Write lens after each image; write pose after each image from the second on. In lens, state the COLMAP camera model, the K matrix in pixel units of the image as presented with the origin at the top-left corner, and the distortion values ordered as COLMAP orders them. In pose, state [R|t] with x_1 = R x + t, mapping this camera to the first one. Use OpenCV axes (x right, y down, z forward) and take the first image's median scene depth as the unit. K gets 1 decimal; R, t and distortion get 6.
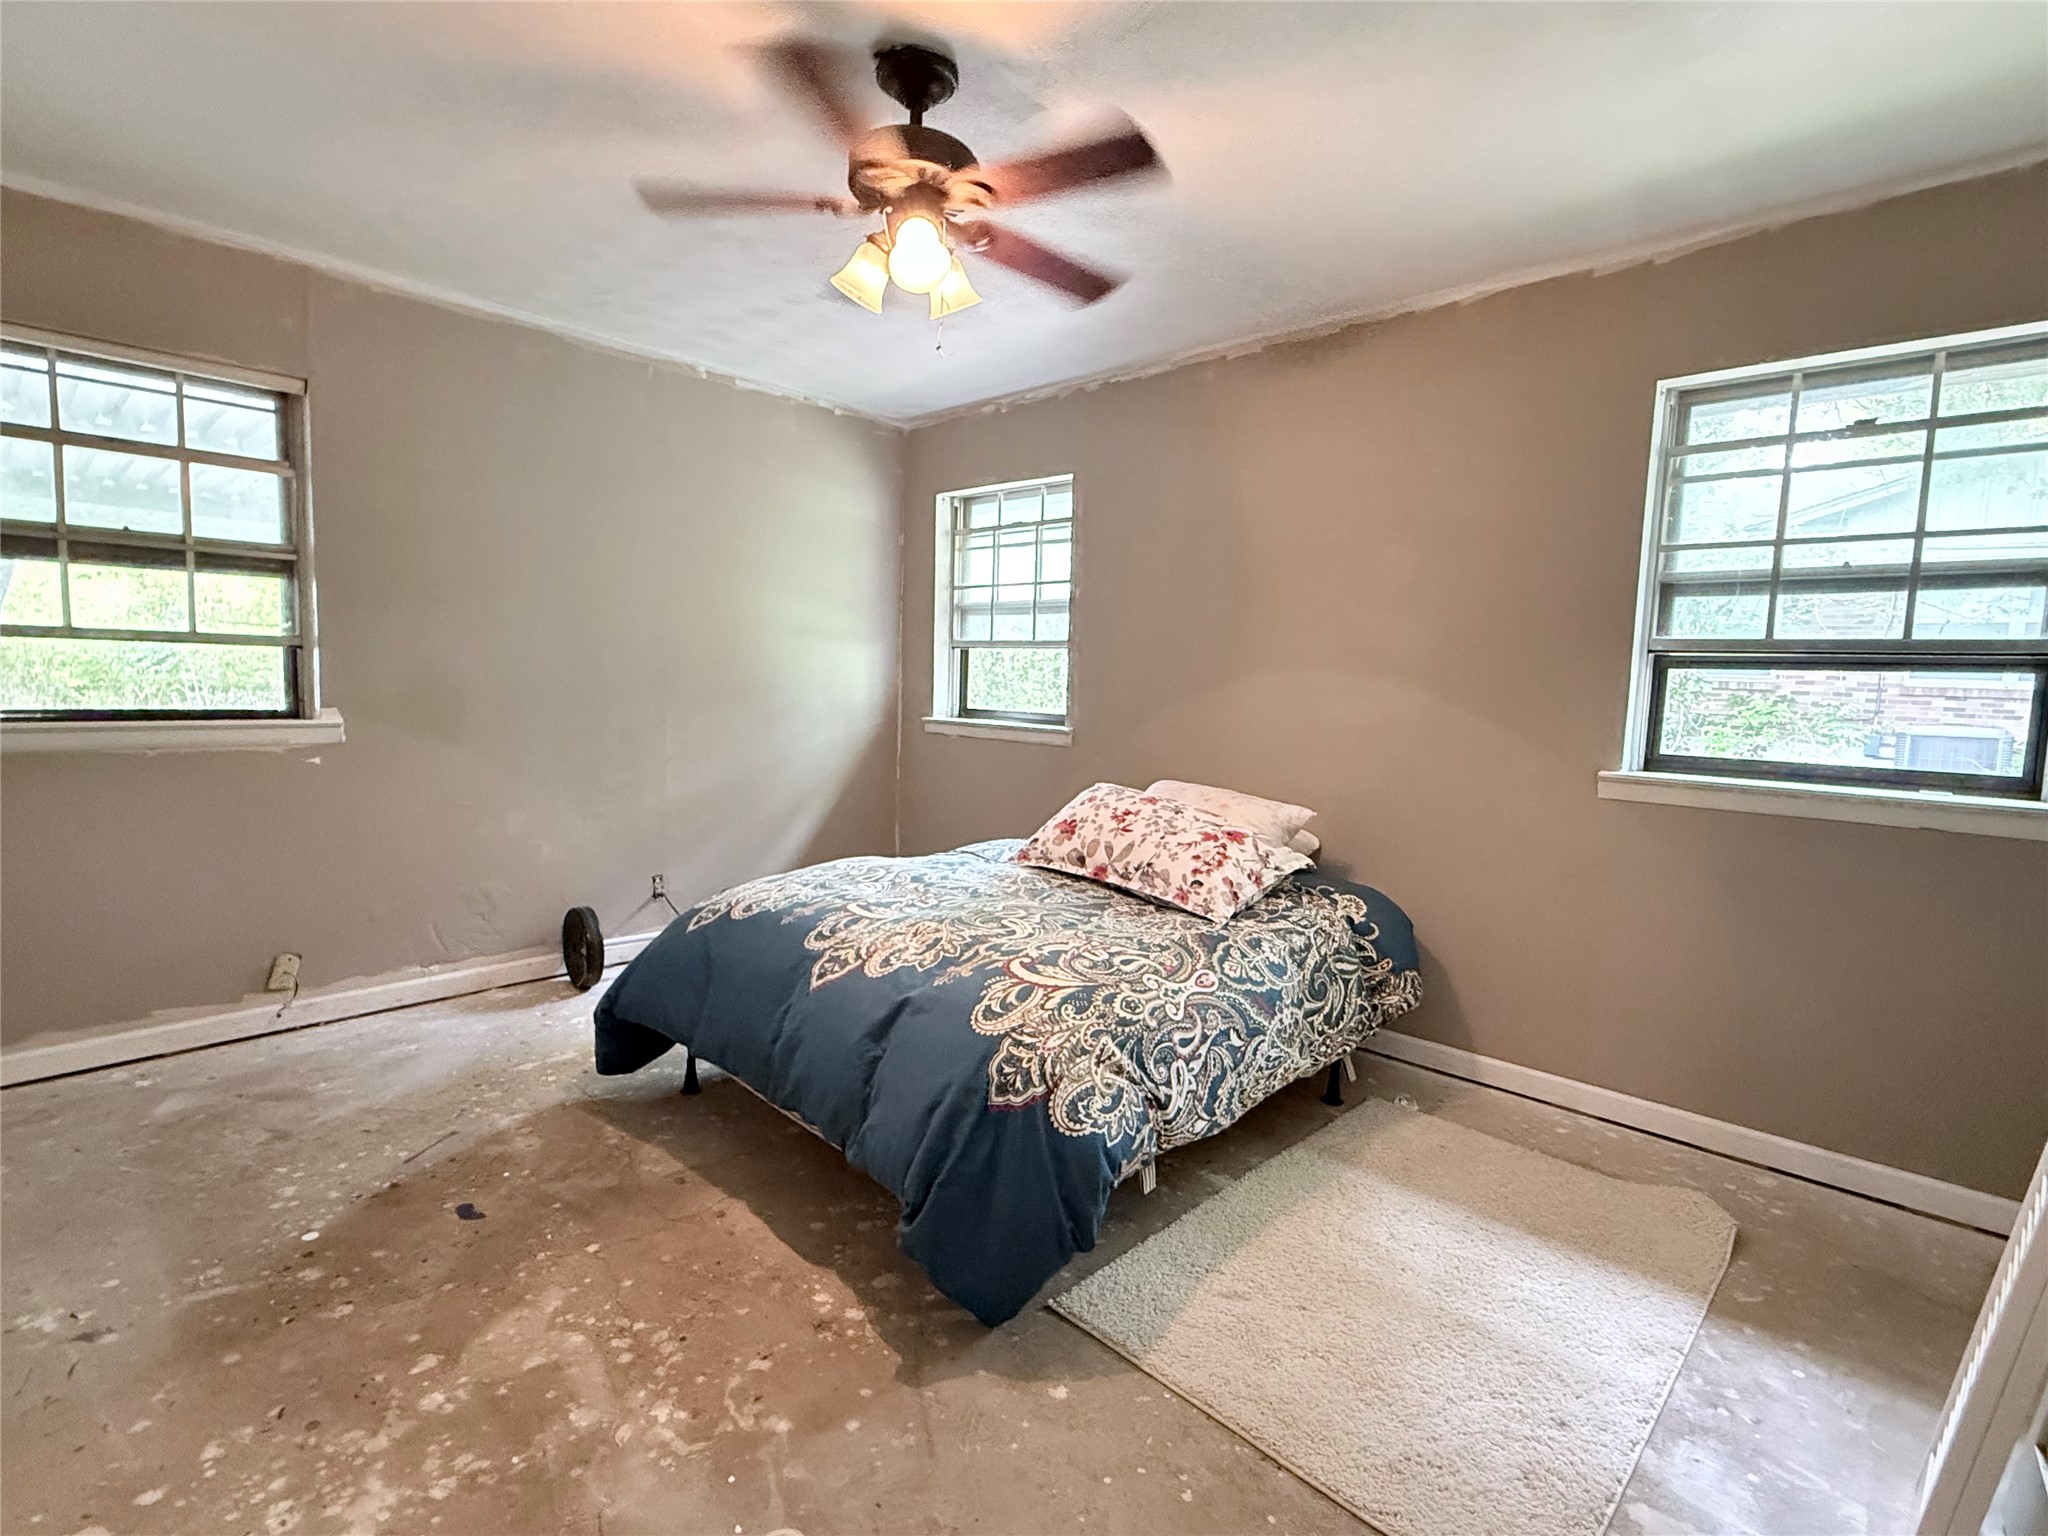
lens RADIAL K [[969.5, 0, 1024.0], [0, 969.5, 768.0], [0, 0, 1]] dist [0.007752, -0.001234]
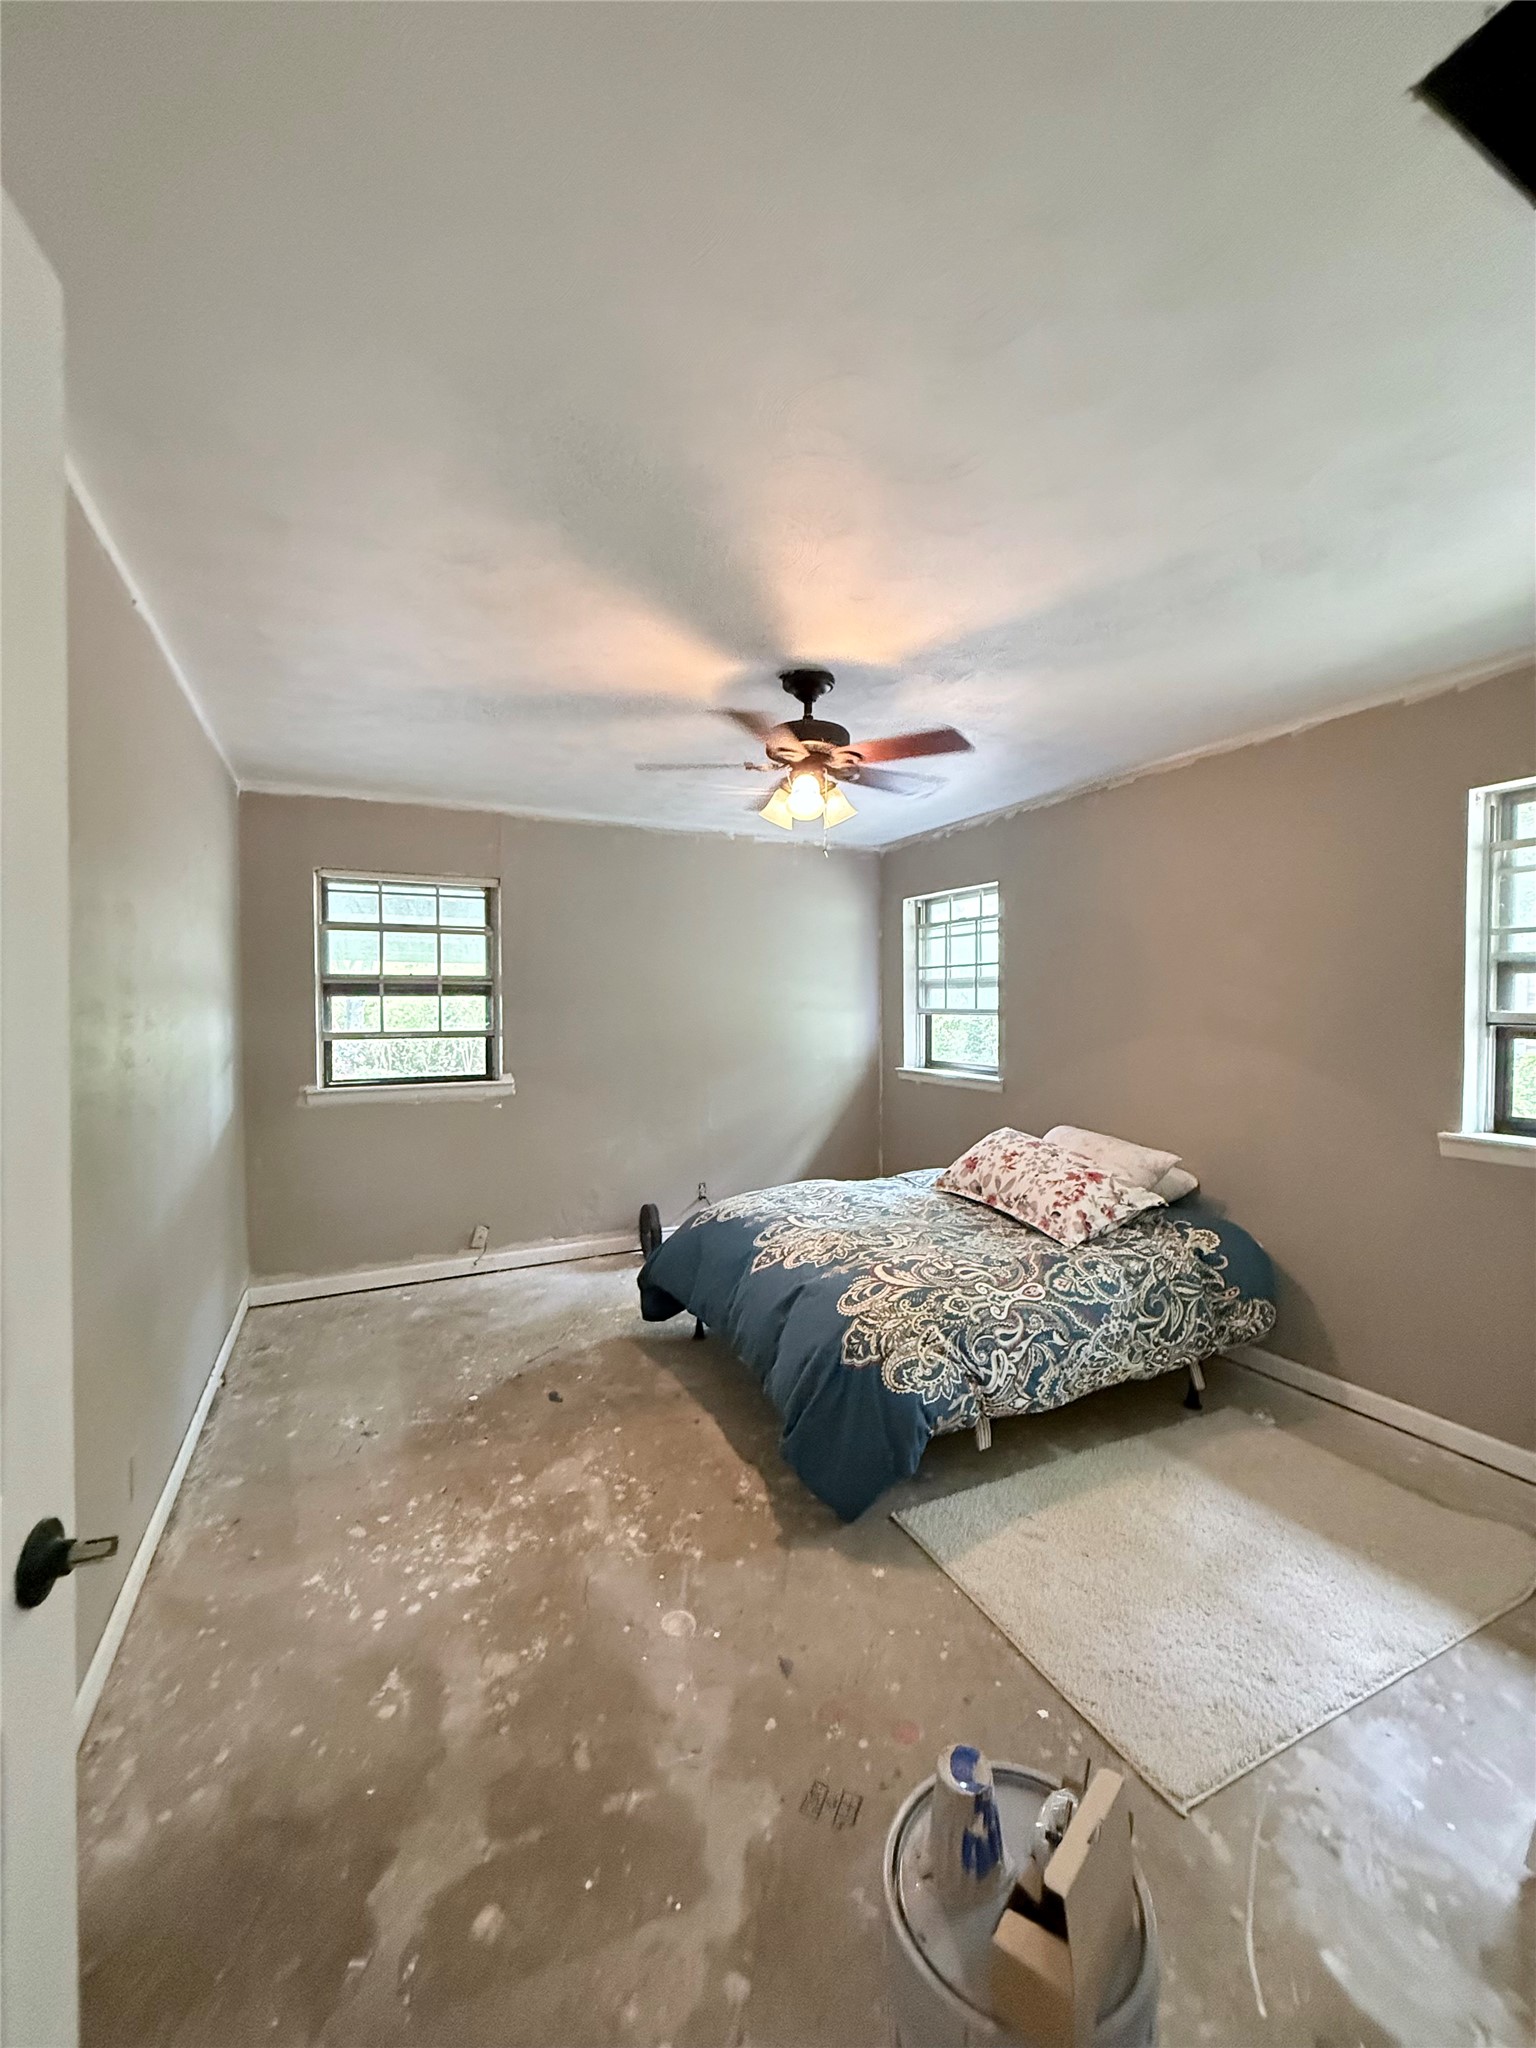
lens RADIAL K [[820.6, 0, 772.7], [0, 820.6, 1025.5], [0, 0, 1]] dist [0.009538, -0.000812]
pose [[0.938599, -0.023847, -0.344184, 0.231211], [-0.000883, 0.997439, -0.071517, -0.057221], [0.345008, 0.067429, 0.936175, -0.180492]]
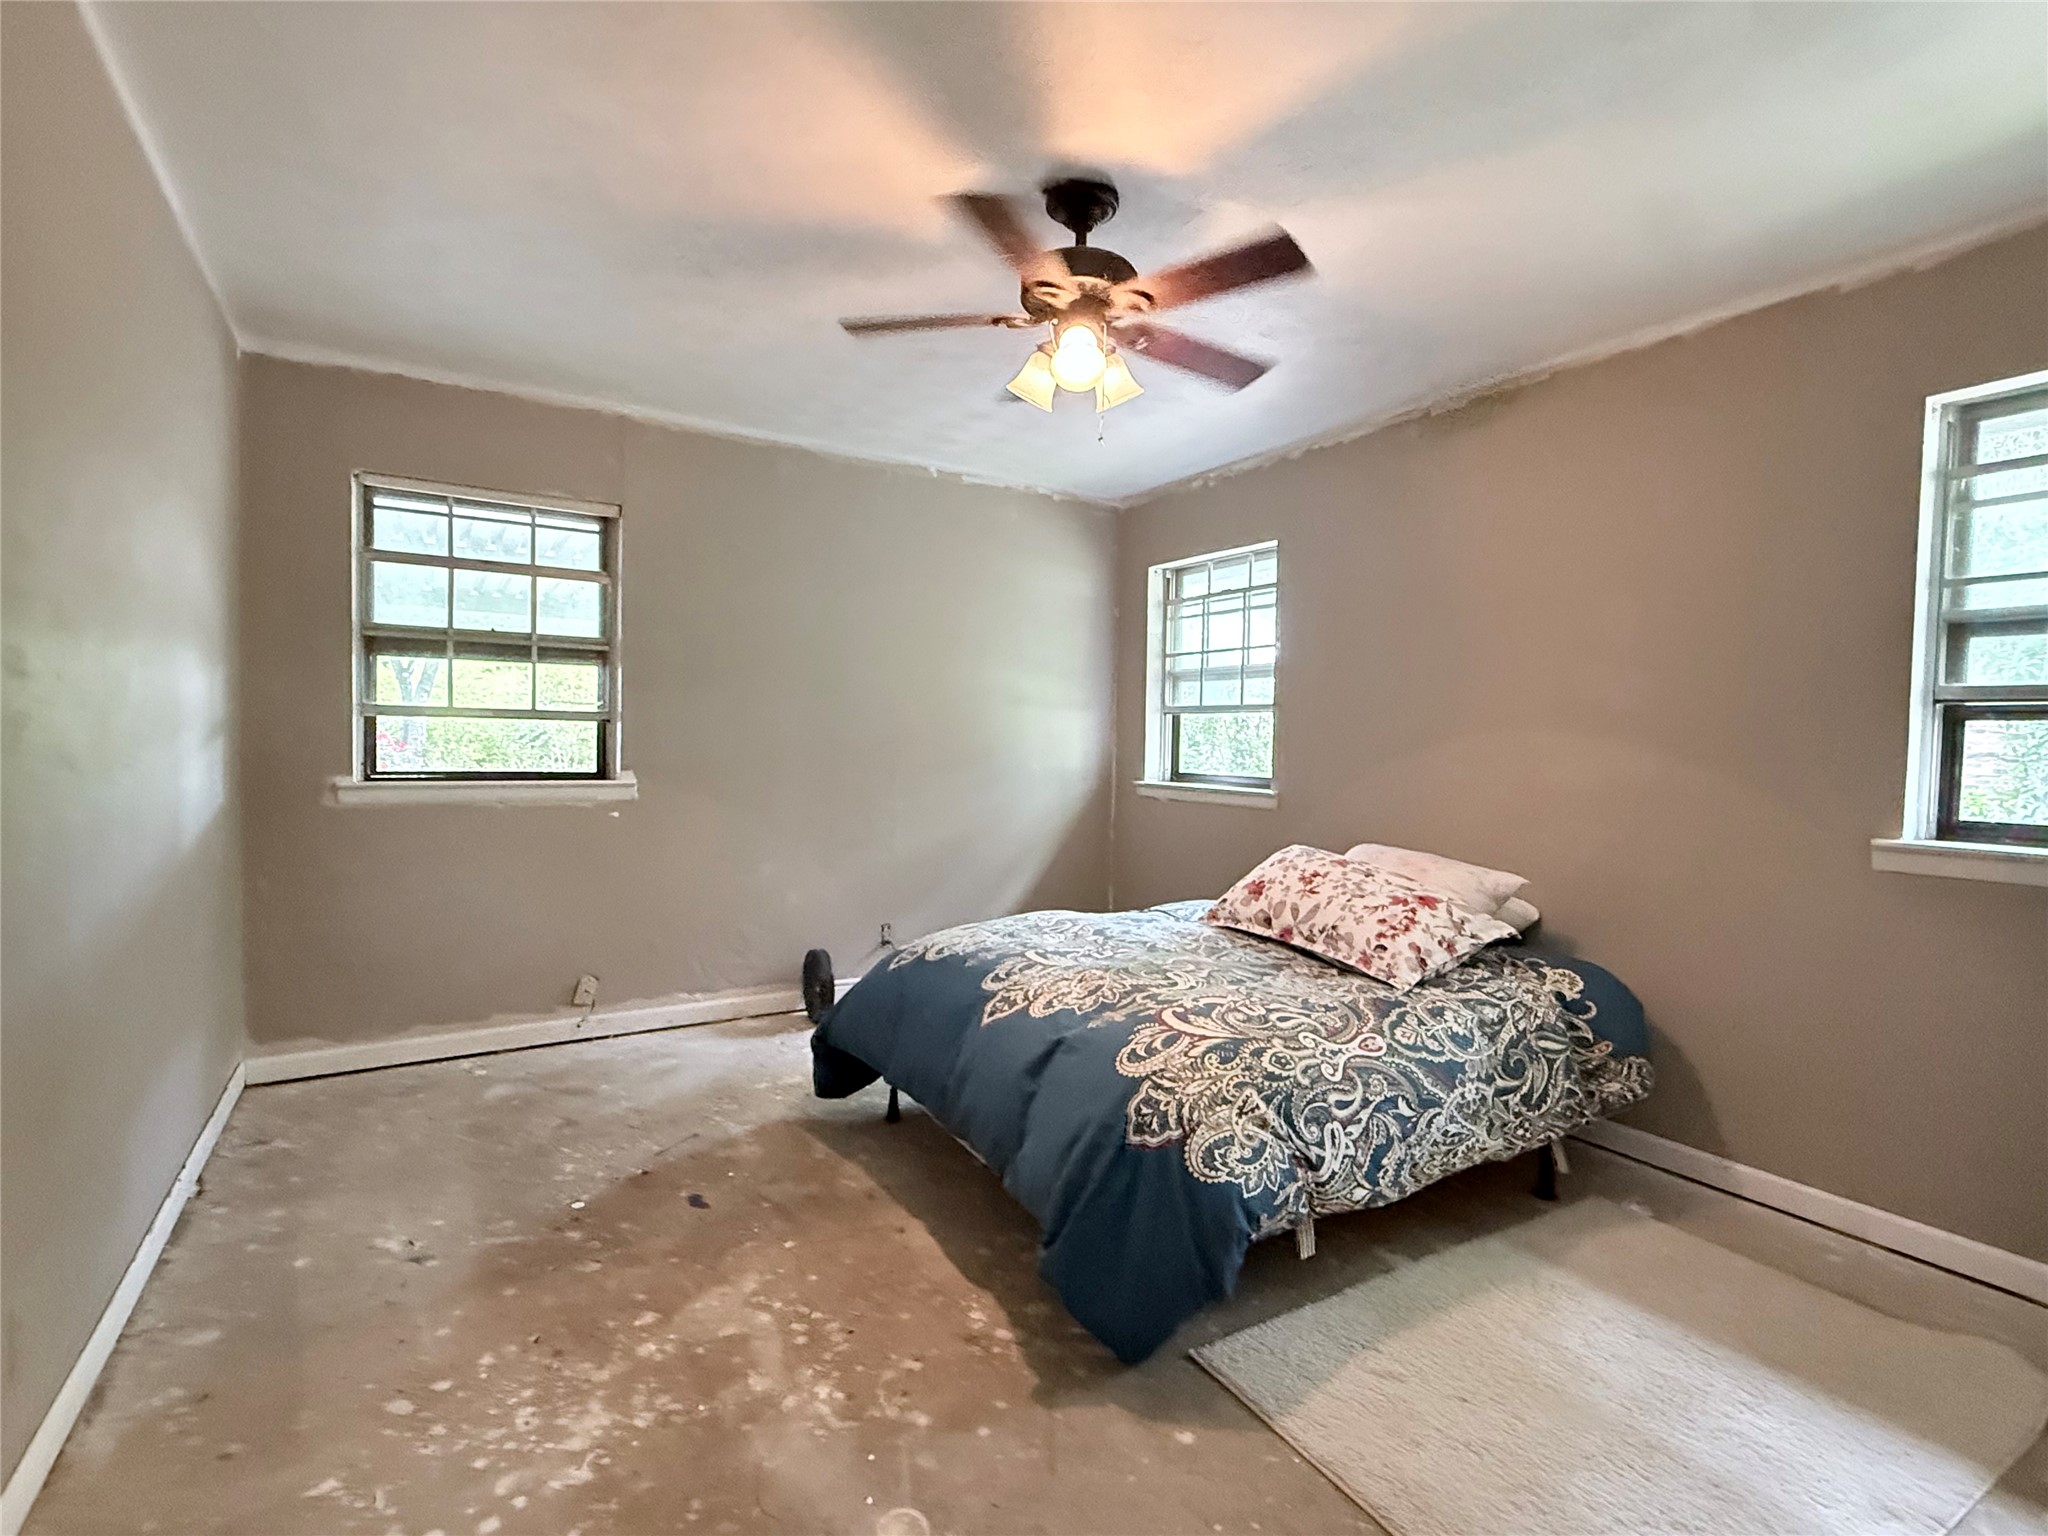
lens RADIAL K [[971.7, 0, 1030.0], [0, 971.7, 775.6], [0, 0, 1]] dist [0.005436, 0.000940]
pose [[0.966908, -0.000713, -0.255123, 0.097747], [-0.015740, 0.997924, -0.062444, 0.014910], [0.254638, 0.064393, 0.964890, -0.044894]]
